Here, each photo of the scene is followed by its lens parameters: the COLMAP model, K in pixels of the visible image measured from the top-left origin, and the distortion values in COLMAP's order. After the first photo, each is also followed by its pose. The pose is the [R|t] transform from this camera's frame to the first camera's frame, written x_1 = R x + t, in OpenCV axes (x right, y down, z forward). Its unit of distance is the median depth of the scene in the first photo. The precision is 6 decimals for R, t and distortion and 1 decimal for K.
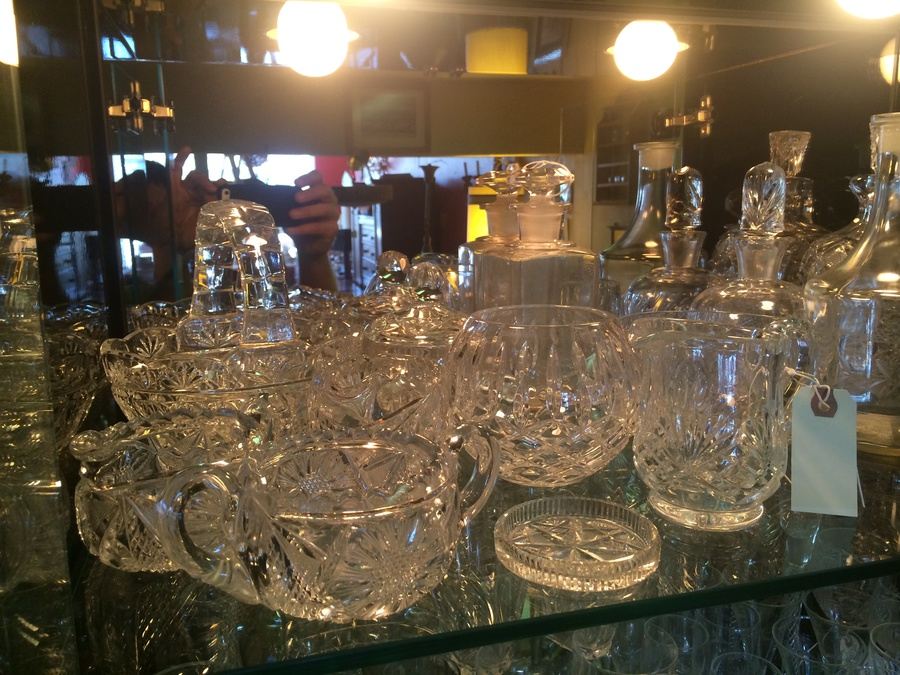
lens RADIAL K [[762.0, 0, 449.9], [0, 762.0, 341.8], [0, 0, 1]] dist [0.064462, -0.098869]
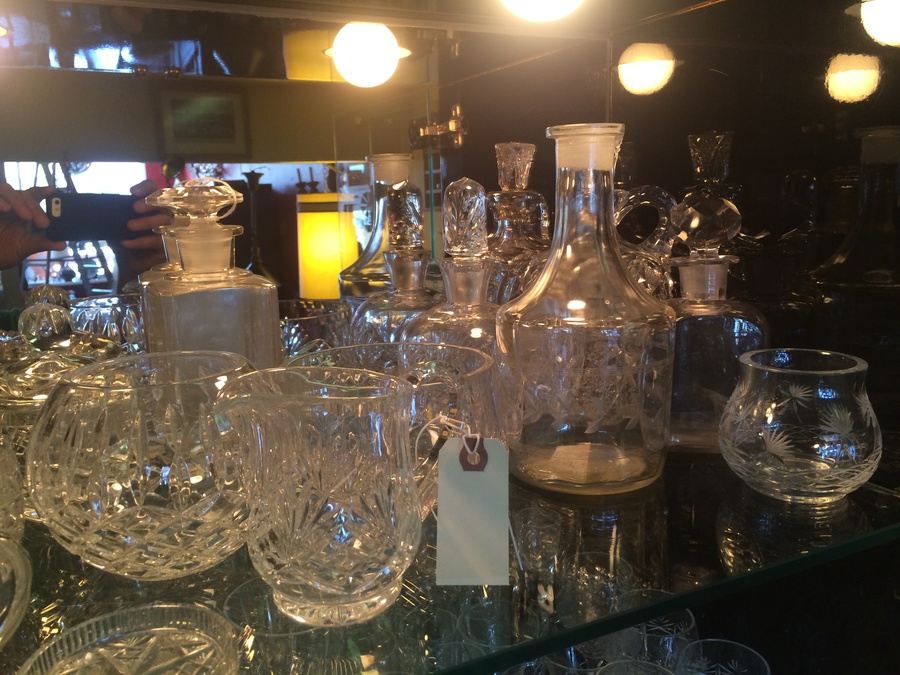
lens RADIAL K [[762.0, 0, 456.0], [0, 762.0, 331.2], [0, 0, 1]] dist [0.064462, -0.098869]
pose [[0.985319, -0.043965, 0.164965, 0.209239], [0.046873, 0.998806, -0.013775, -0.032927], [-0.164162, 0.021305, 0.986203, 0.088256]]
